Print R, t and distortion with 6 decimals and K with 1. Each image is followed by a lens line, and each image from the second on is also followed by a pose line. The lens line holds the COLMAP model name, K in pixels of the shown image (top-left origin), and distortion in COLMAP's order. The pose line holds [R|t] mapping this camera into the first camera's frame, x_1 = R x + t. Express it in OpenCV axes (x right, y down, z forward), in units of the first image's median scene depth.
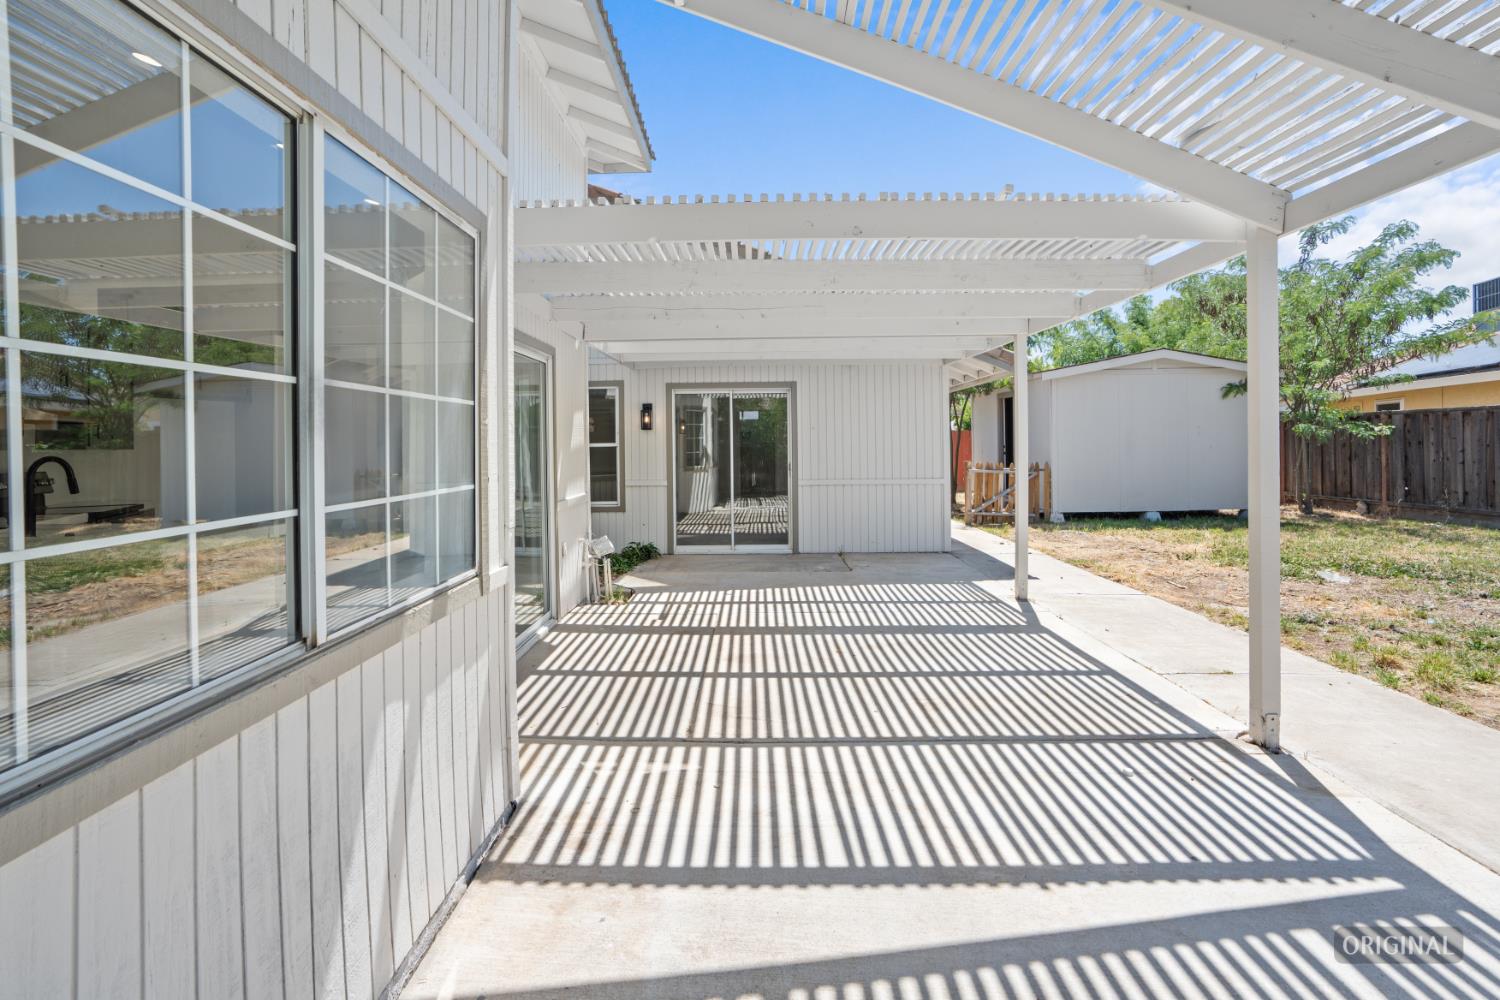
lens RADIAL K [[675.8, 0, 726.0], [0, 675.8, 444.2], [0, 0, 1]] dist [-0.008327, 0.001435]
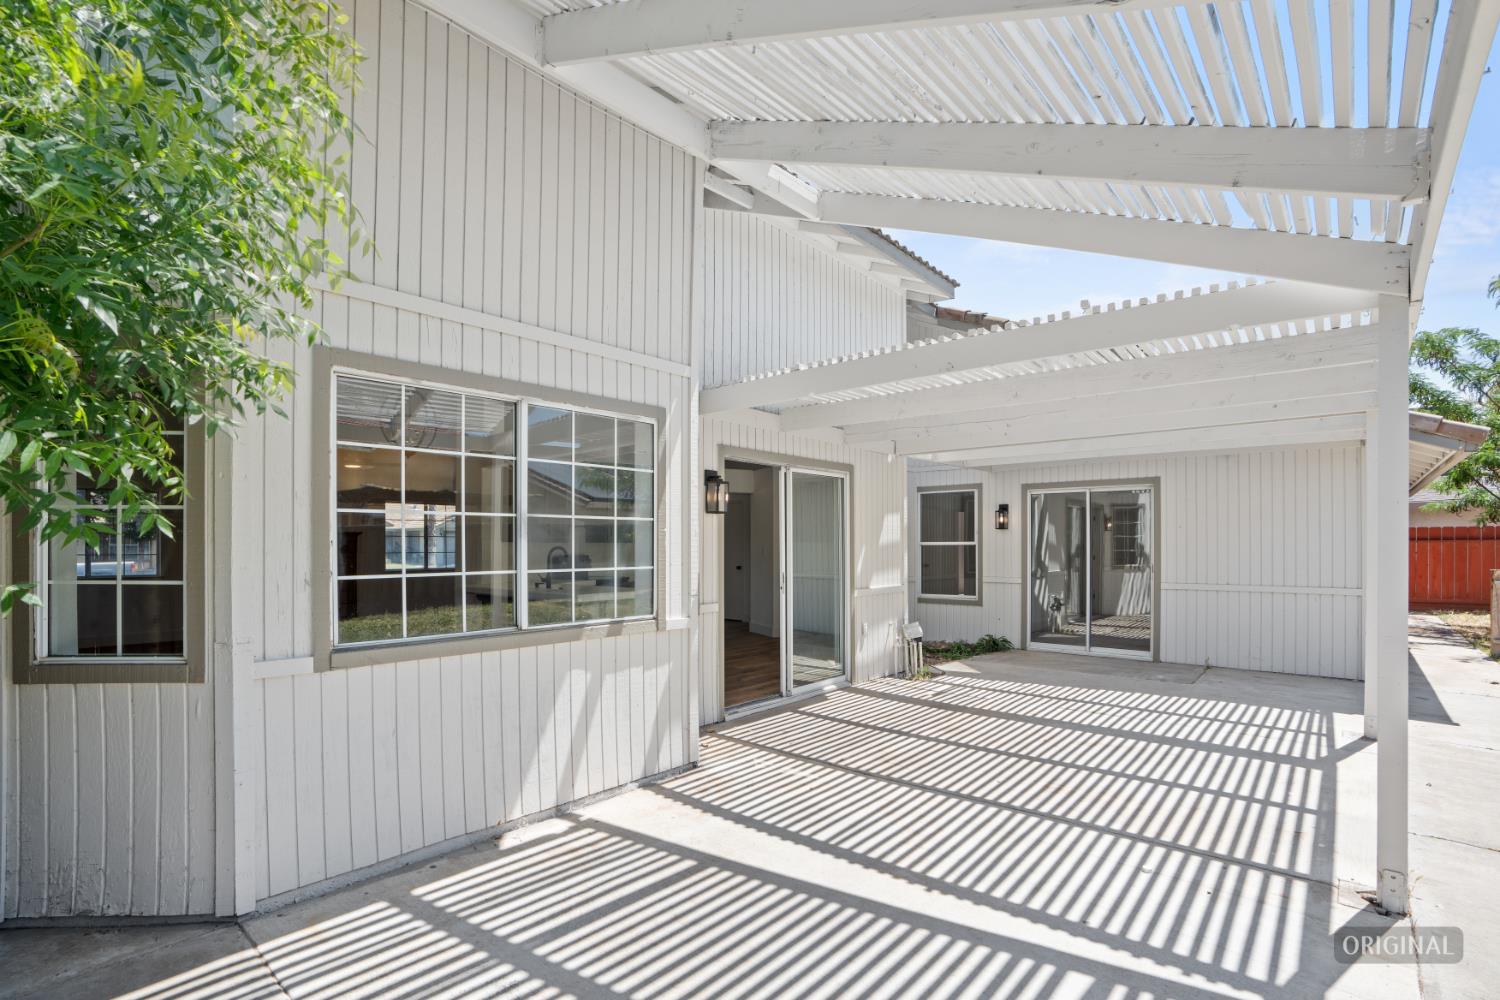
lens RADIAL K [[675.8, 0, 776.7], [0, 675.8, 545.2], [0, 0, 1]] dist [-0.008327, 0.001435]
pose [[0.790302, 0.010801, -0.612622, 0.276066], [-0.007221, 0.999939, 0.008314, -0.002930], [0.612675, -0.002147, 0.790332, -0.053228]]
